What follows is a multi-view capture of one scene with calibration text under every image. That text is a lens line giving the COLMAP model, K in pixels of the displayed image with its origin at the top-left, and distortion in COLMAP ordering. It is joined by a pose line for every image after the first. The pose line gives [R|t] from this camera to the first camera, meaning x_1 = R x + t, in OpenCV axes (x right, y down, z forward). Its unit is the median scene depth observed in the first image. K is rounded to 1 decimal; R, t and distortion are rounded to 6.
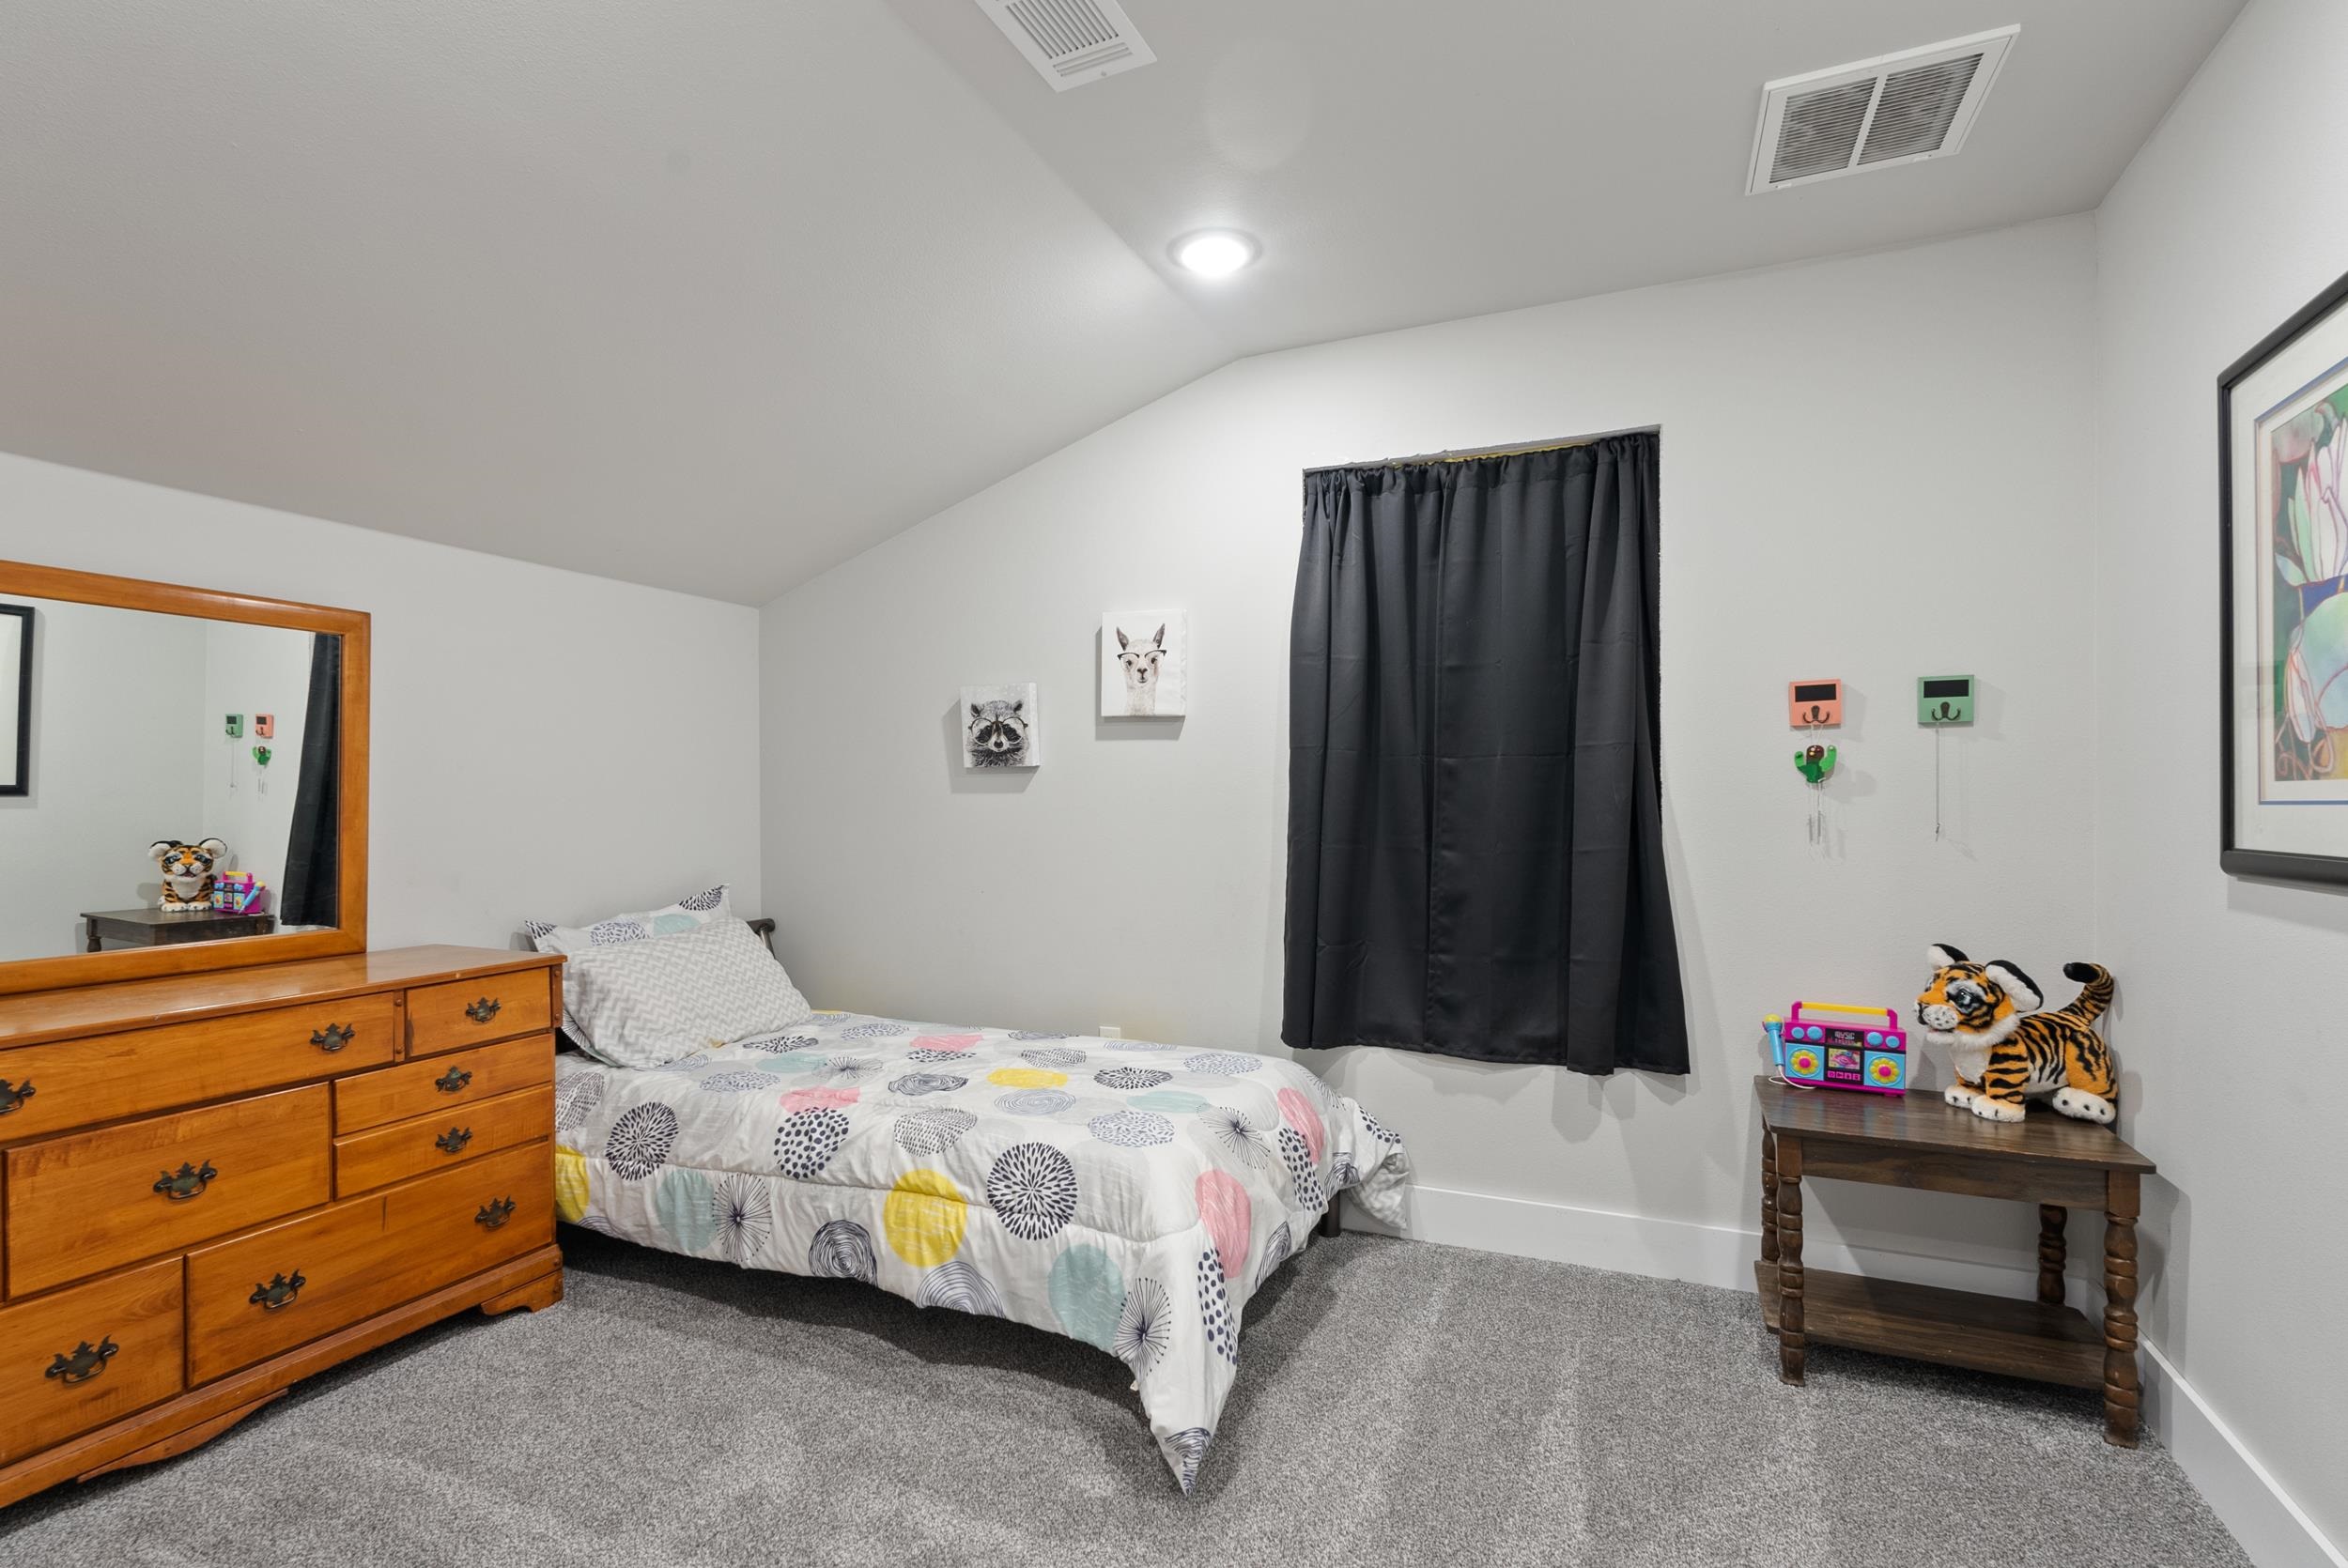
lens RADIAL K [[1117.1, 0, 1174.0], [0, 1117.1, 784.0], [0, 0, 1]] dist [-0.000867, -0.000095]
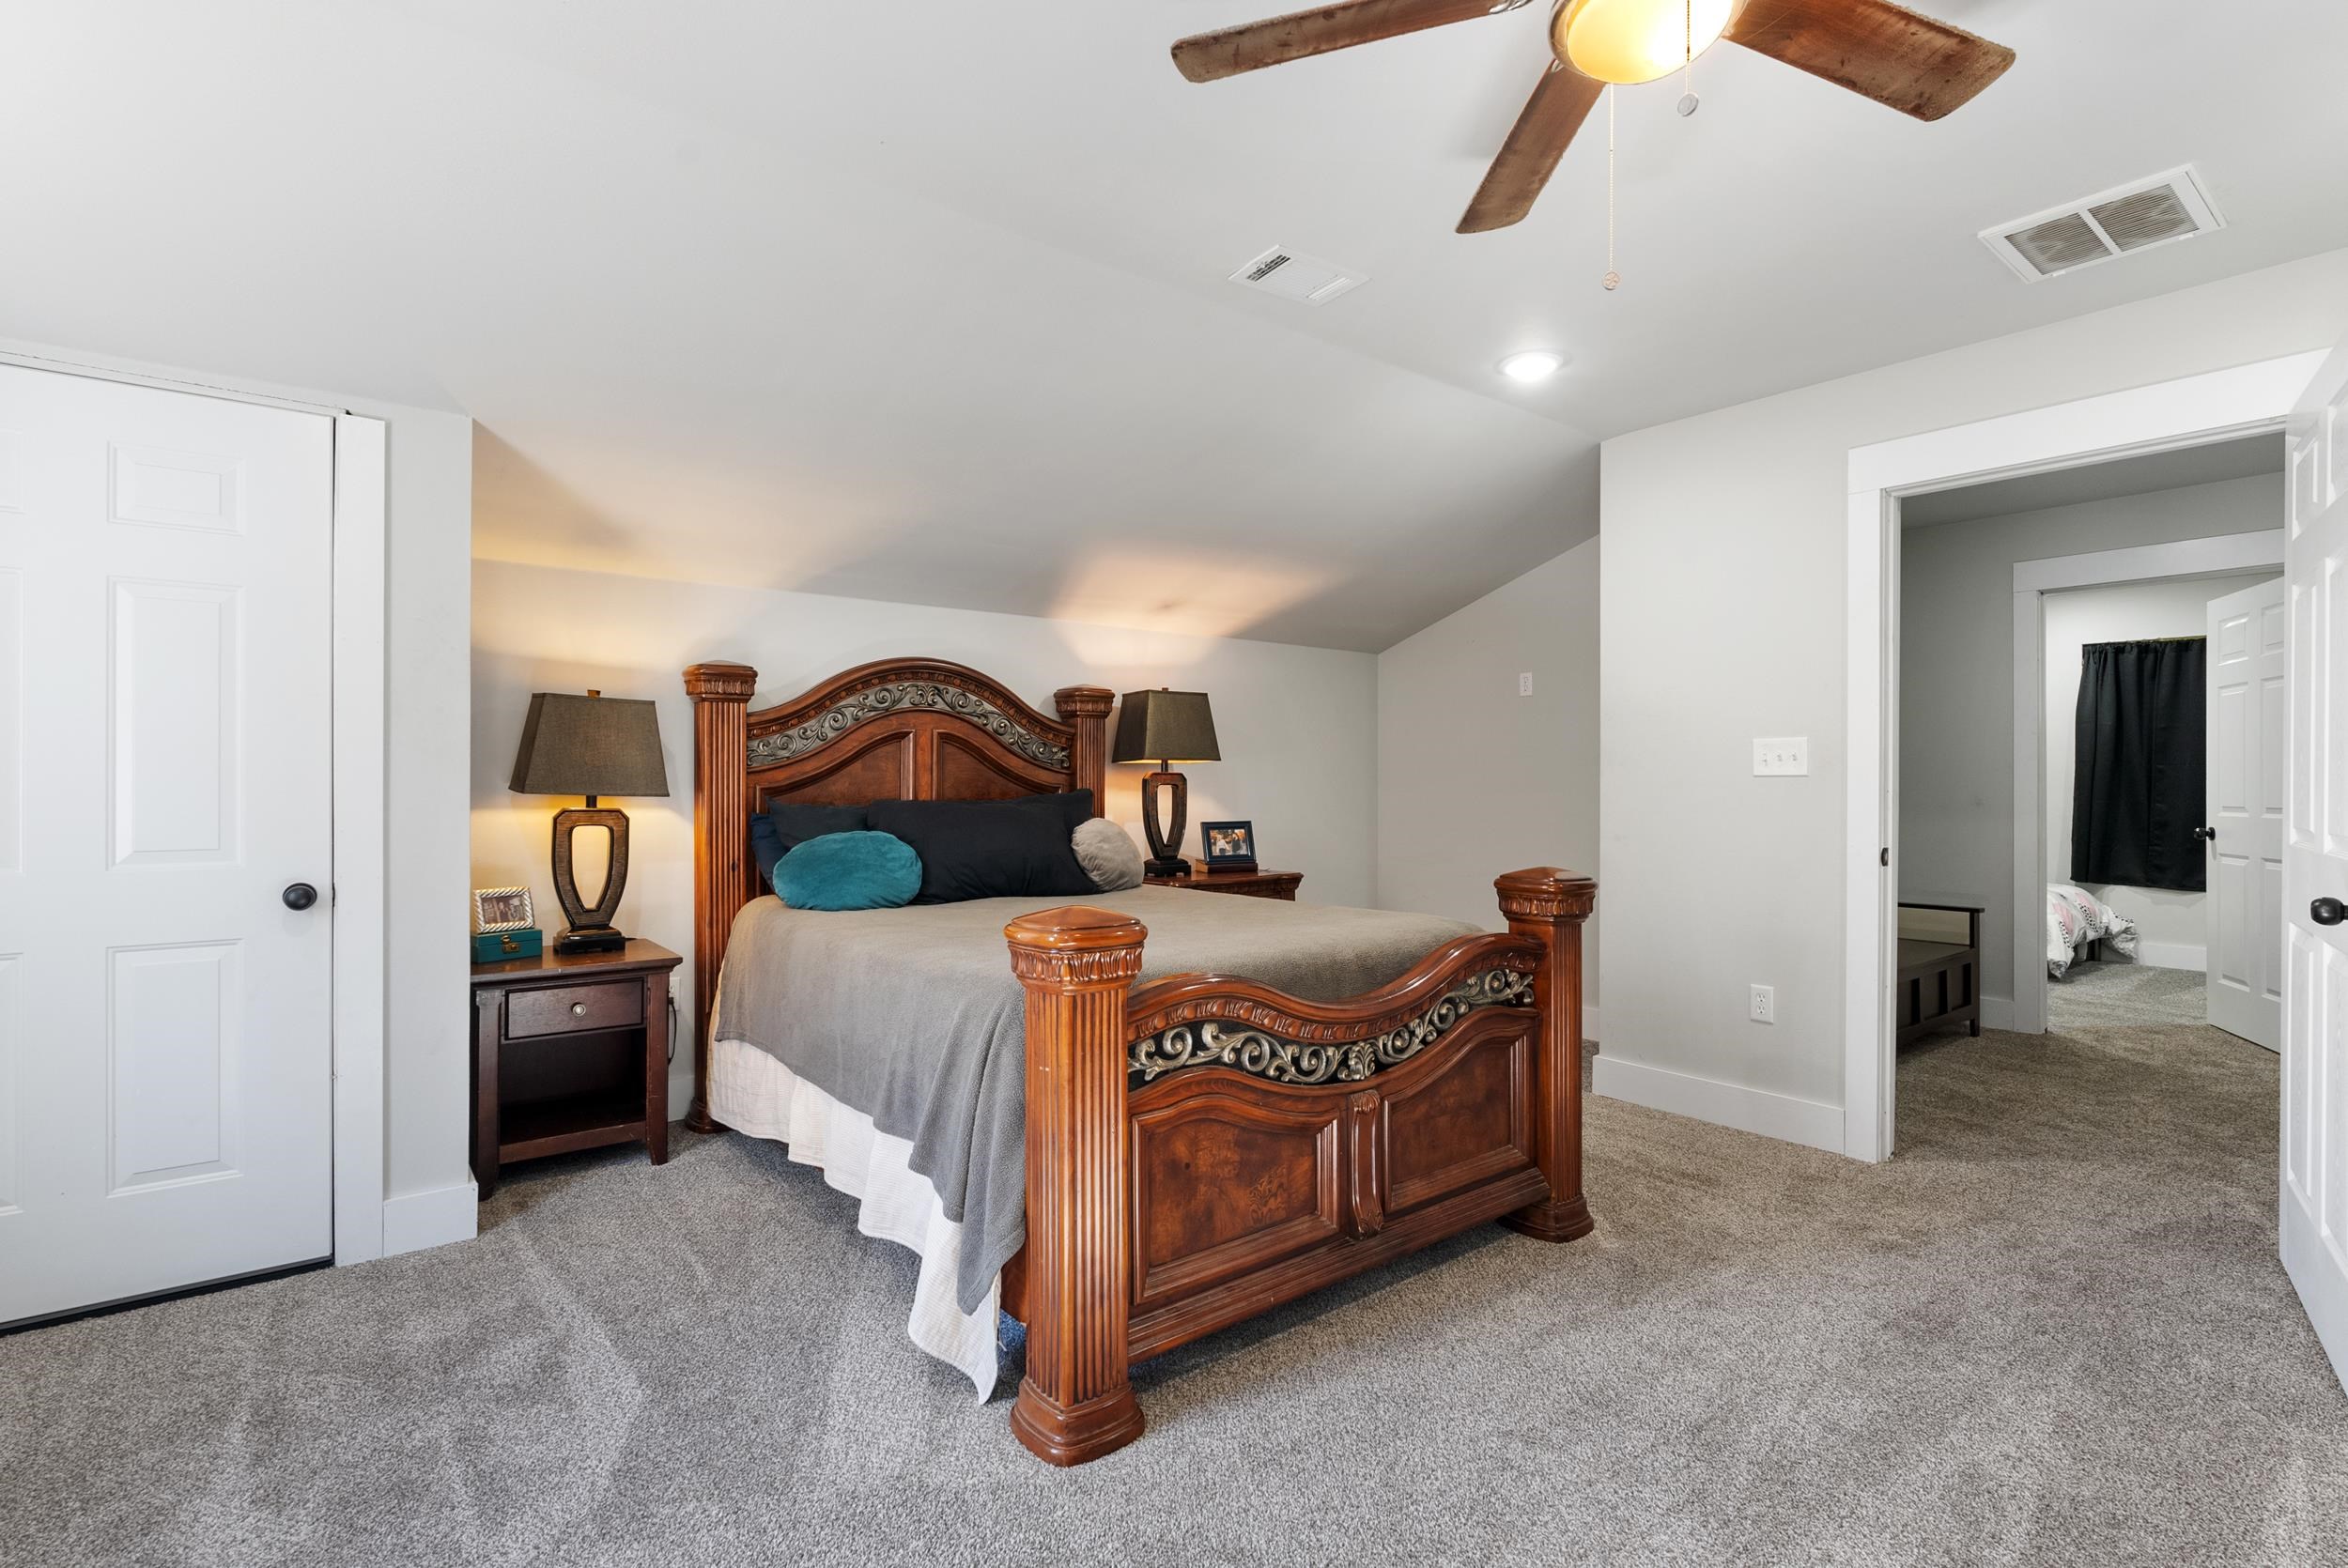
lens RADIAL K [[1117.1, 0, 1174.0], [0, 1117.1, 784.0], [0, 0, 1]] dist [-0.000867, -0.000095]
pose [[0.882987, 0.002624, -0.469391, -0.501618], [0.003208, 0.999927, 0.011624, -0.017762], [0.469387, -0.011769, 0.882914, -2.123811]]
